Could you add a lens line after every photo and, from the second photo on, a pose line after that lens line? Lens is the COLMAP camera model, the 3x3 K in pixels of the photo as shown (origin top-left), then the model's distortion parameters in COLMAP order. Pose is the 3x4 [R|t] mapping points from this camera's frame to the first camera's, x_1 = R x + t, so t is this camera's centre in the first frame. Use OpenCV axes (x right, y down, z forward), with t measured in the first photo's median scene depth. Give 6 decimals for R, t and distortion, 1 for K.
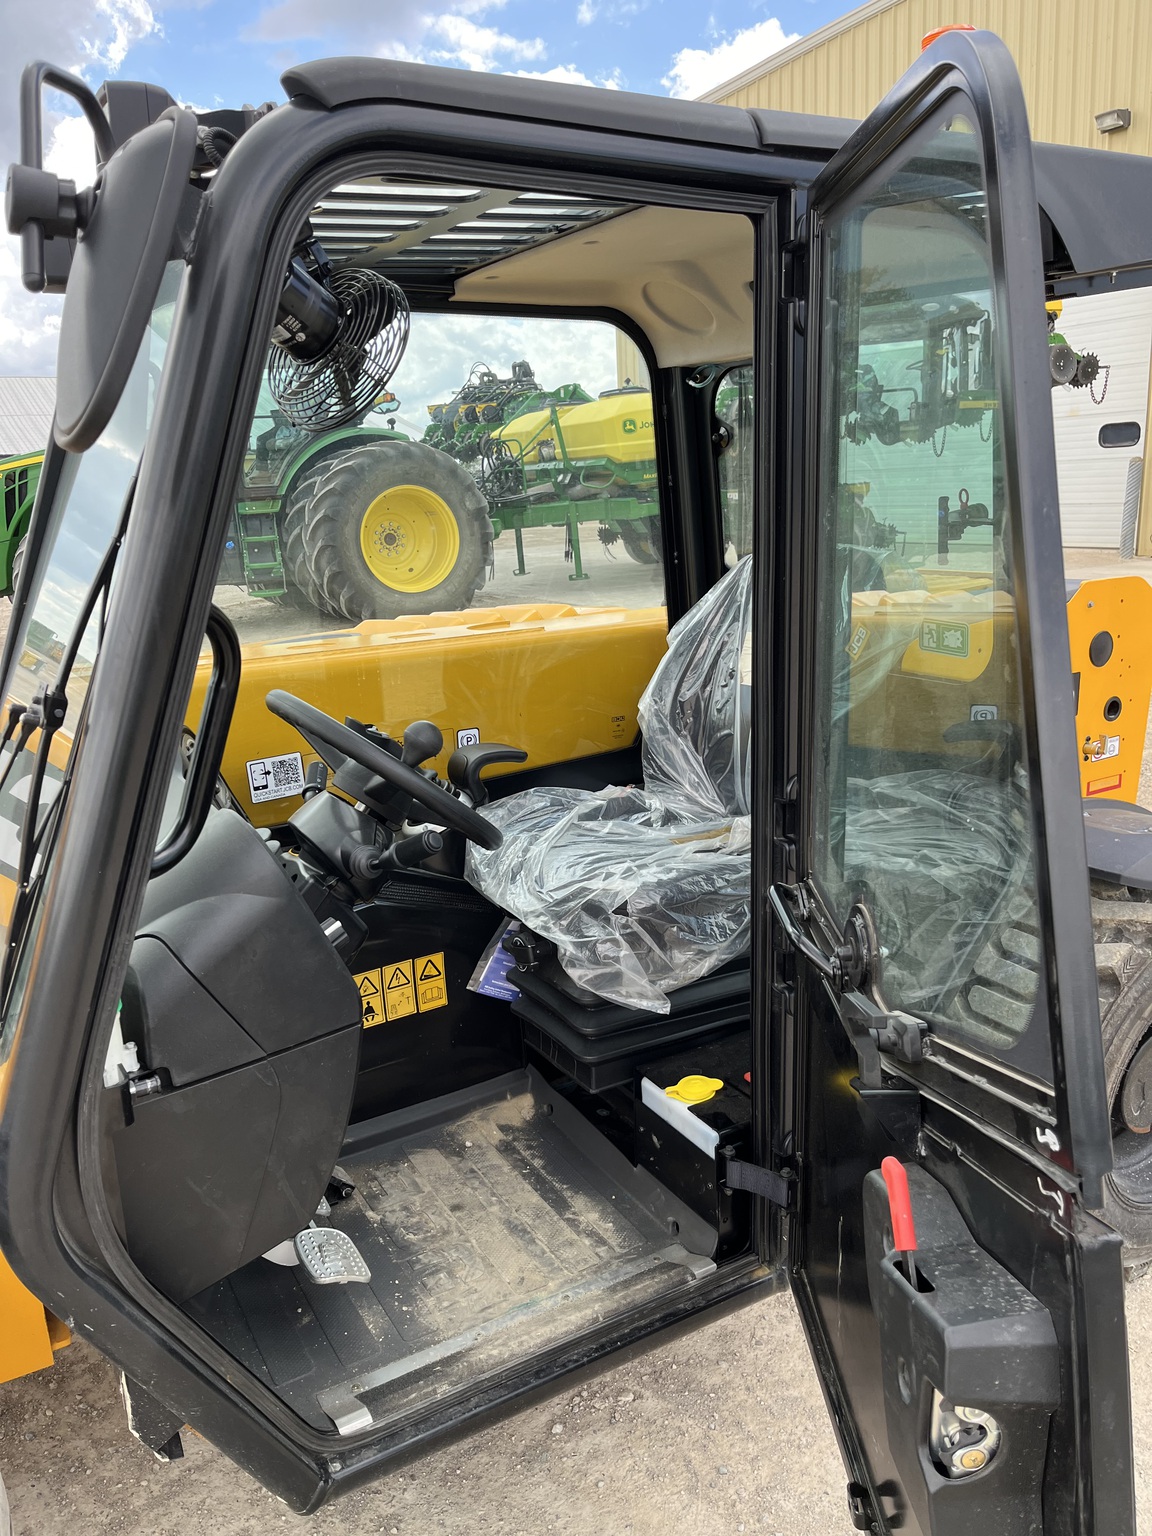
lens RADIAL K [[1165.3, 0, 573.7], [0, 1165.3, 771.9], [0, 0, 1]] dist [0.067638, -0.097949]
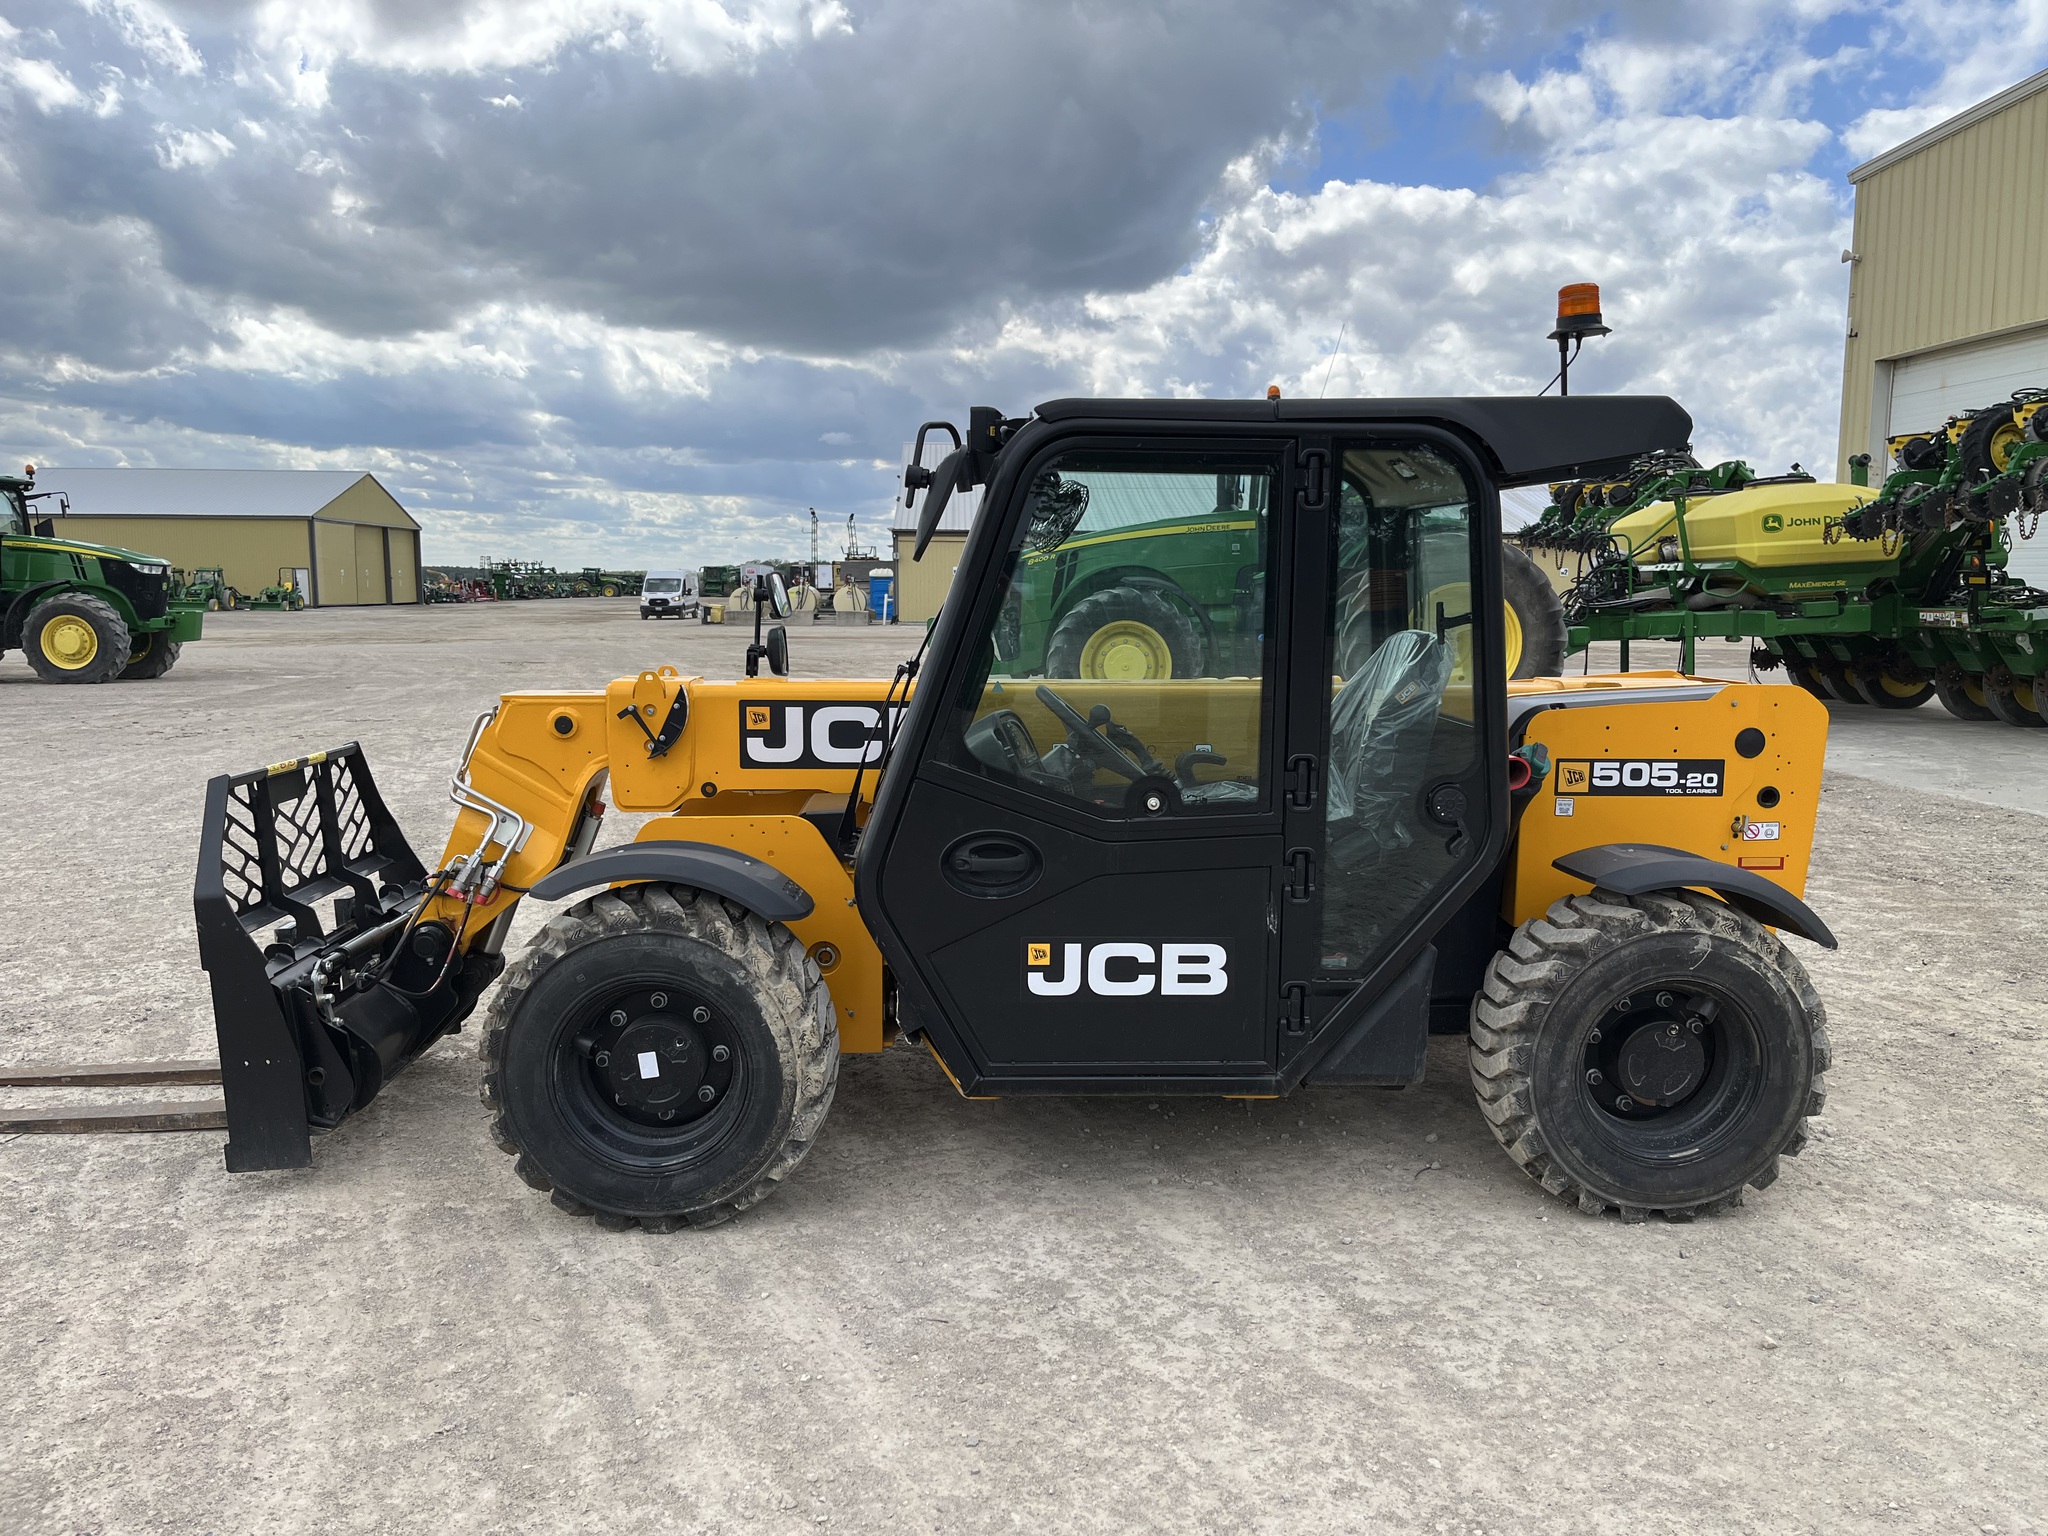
lens RADIAL K [[1553.7, 0, 1048.3], [0, 1553.7, 756.2], [0, 0, 1]] dist [0.067638, -0.097949]
pose [[0.889991, 0.098326, -0.445250, 0.106265], [-0.153216, 0.984184, -0.088916, 0.031788], [0.429466, 0.147354, 0.890980, -0.143146]]
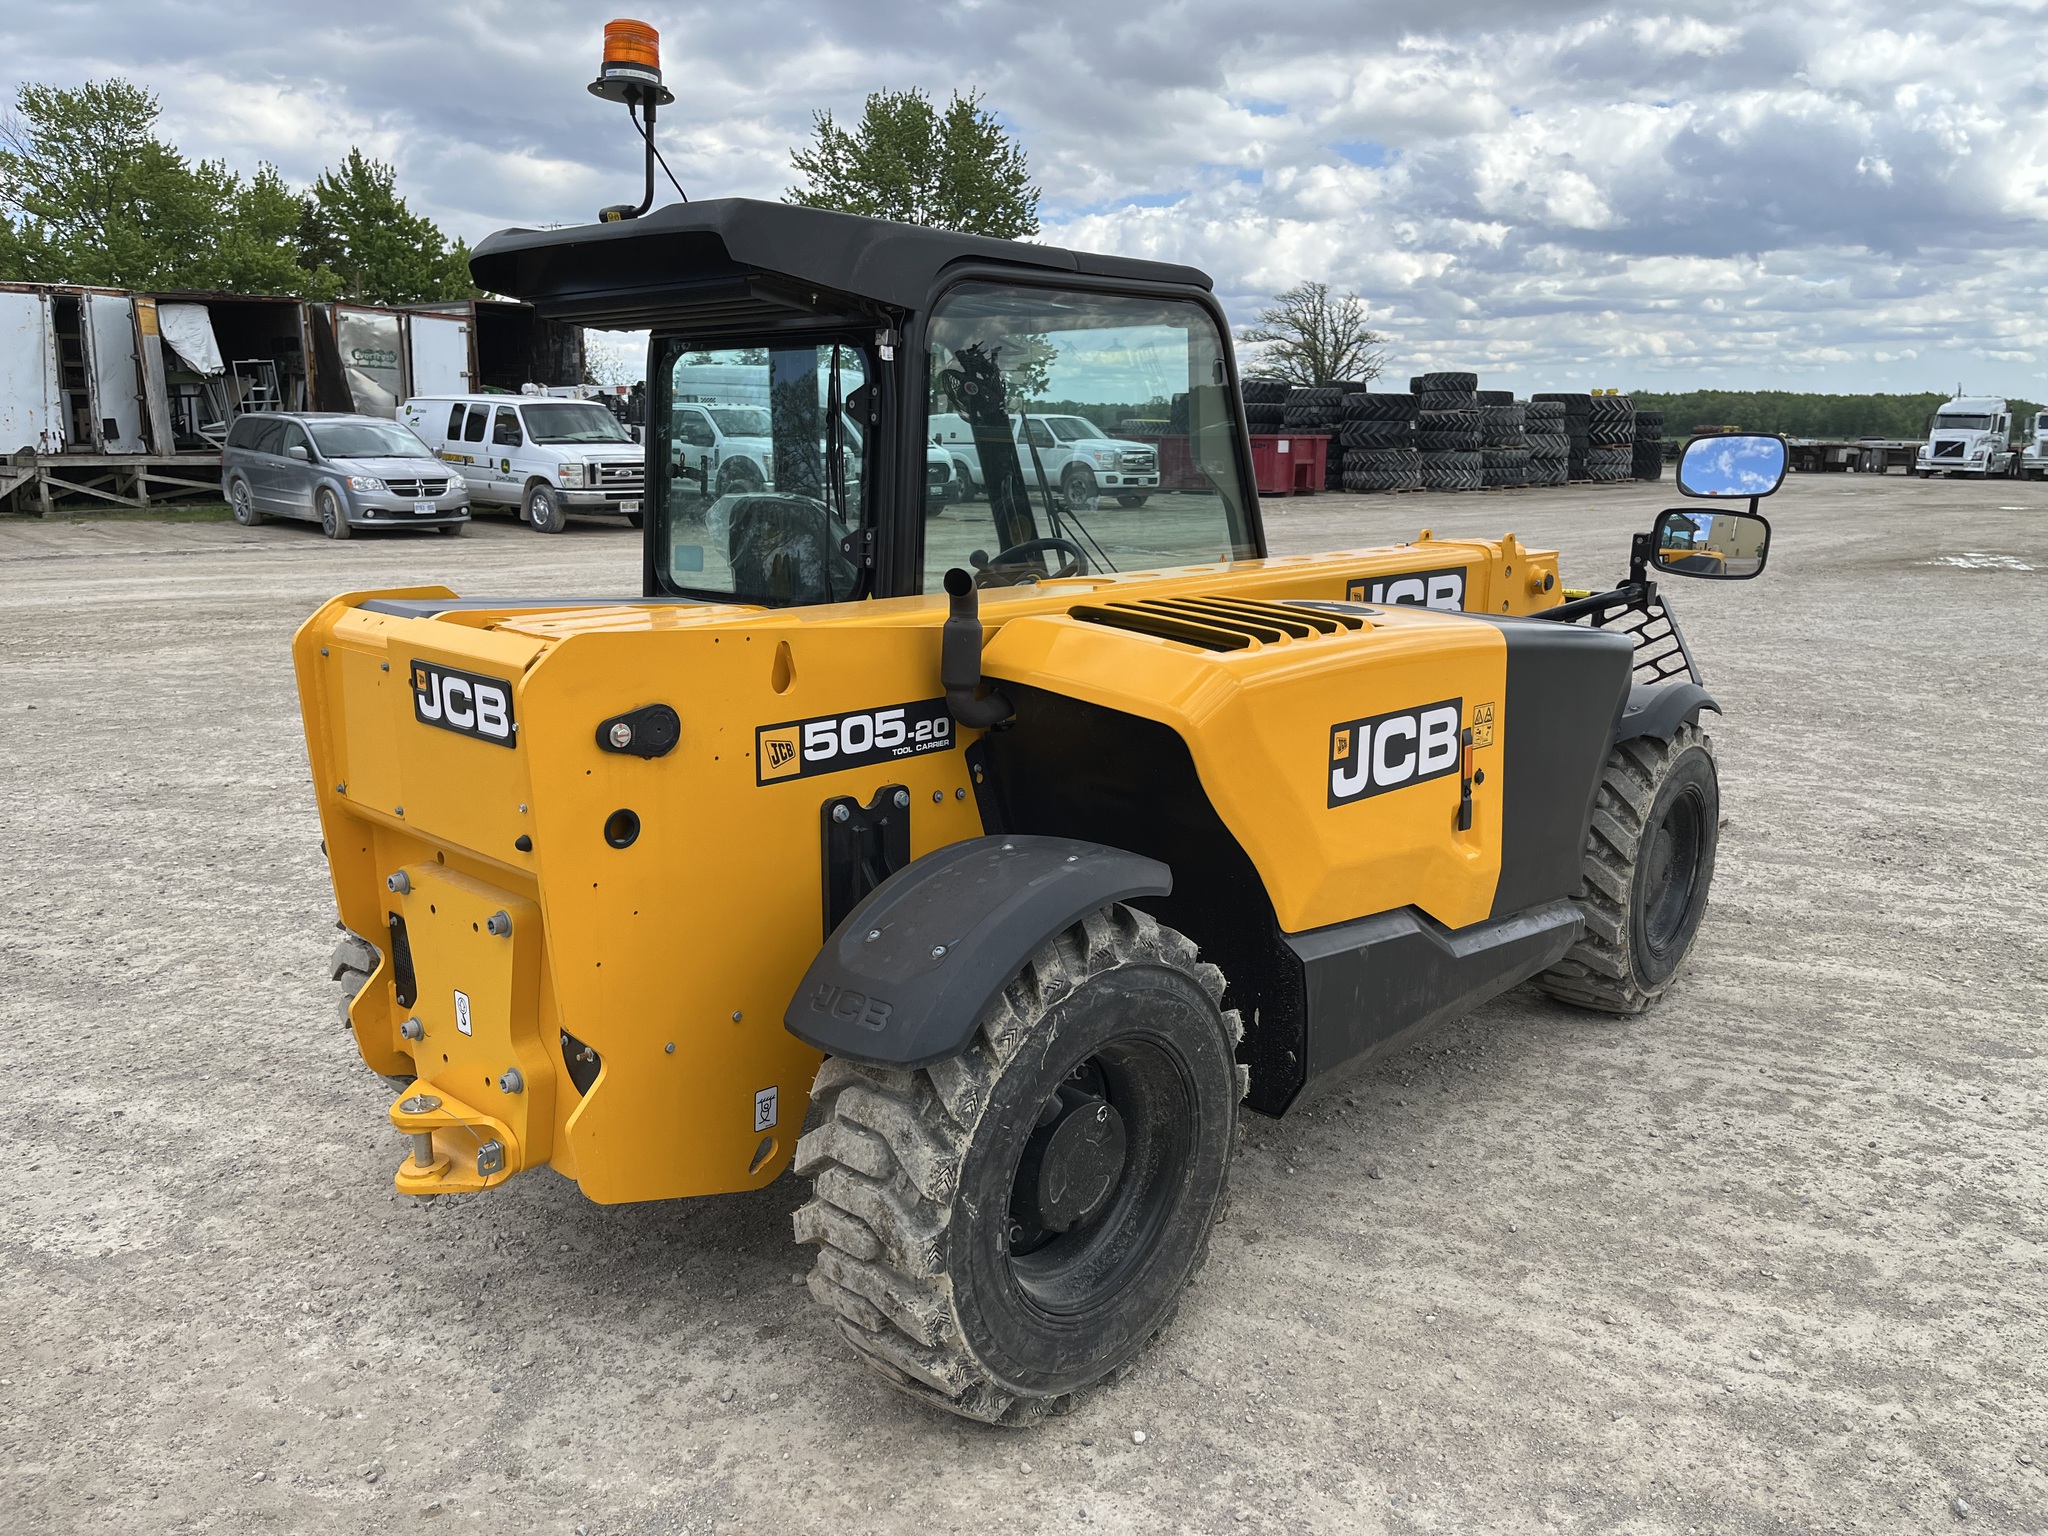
lens RADIAL K [[1547.9, 0, 1042.8], [0, 1547.9, 799.2], [0, 0, 1]] dist [0.050693, -0.058647]
pose [[-0.949904, 0.105334, -0.294258, 0.072665], [-0.045373, 0.885047, 0.463285, -0.109290], [0.309232, 0.453428, -0.835930, 0.417472]]
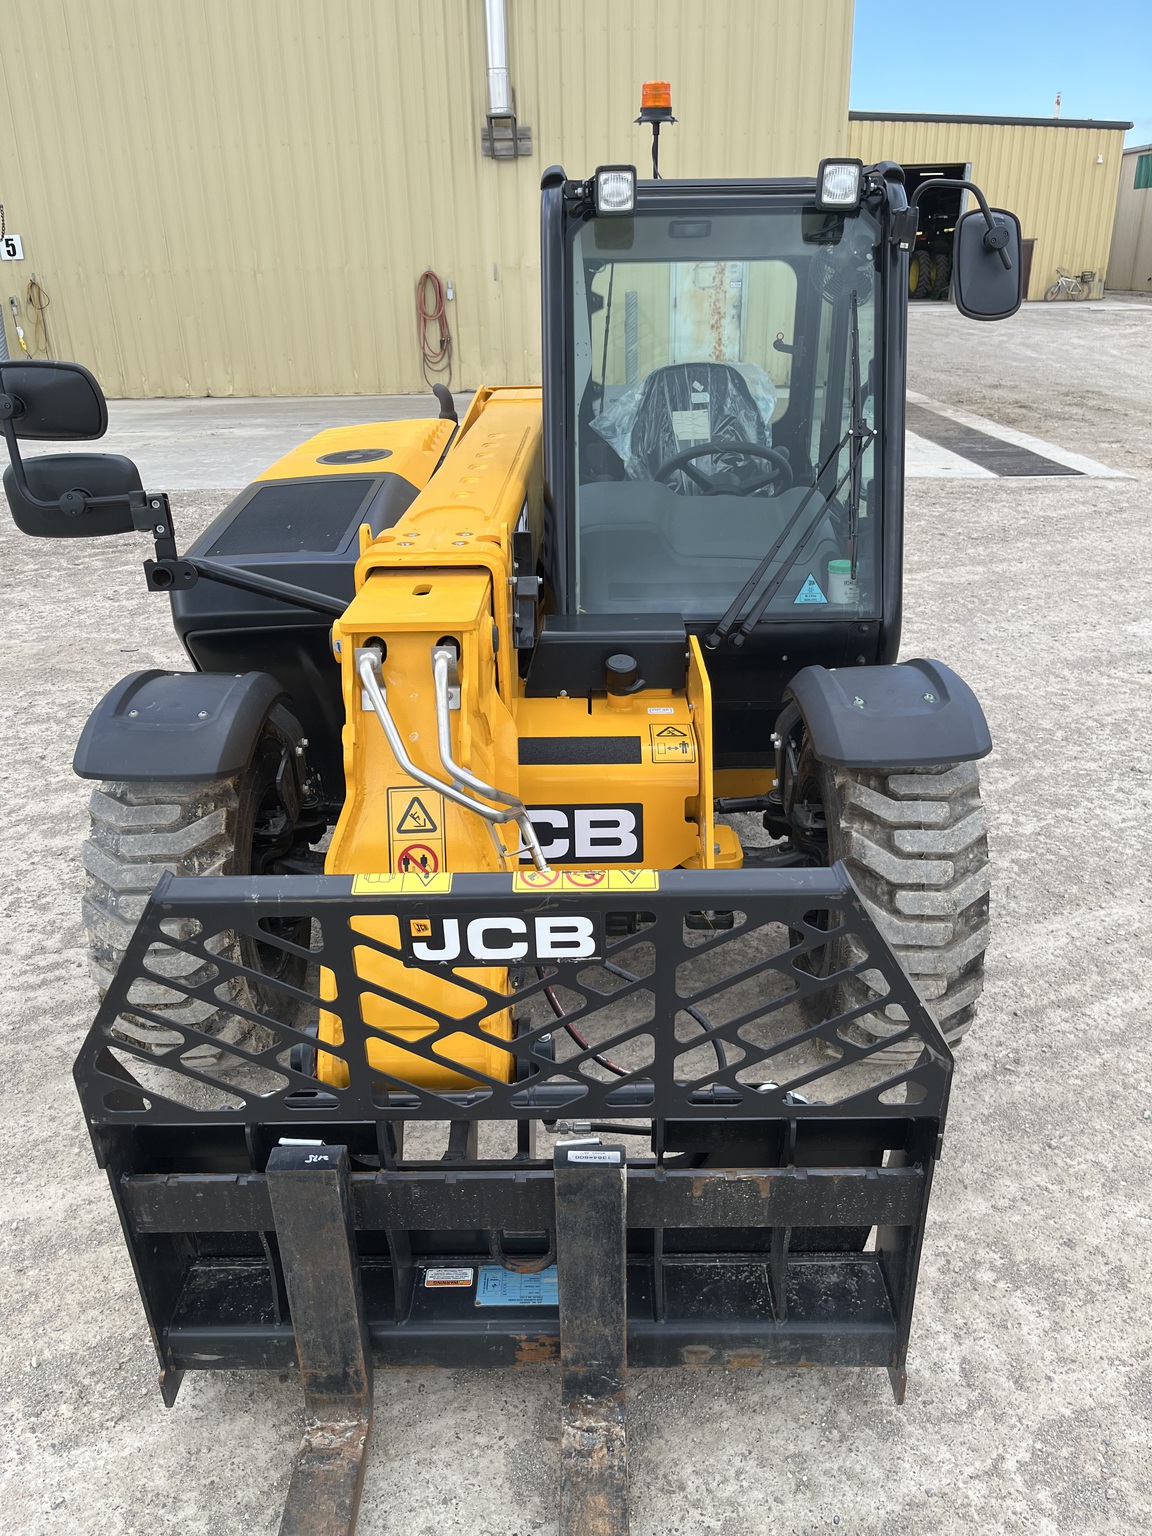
lens RADIAL K [[1167.1, 0, 582.6], [0, 1167.1, 778.2], [0, 0, 1]] dist [0.059791, -0.079380]
pose [[0.509186, -0.310542, 0.802679, -0.265304], [0.208308, 0.949374, 0.235155, -0.005556], [-0.835067, 0.047467, 0.548096, 0.017813]]
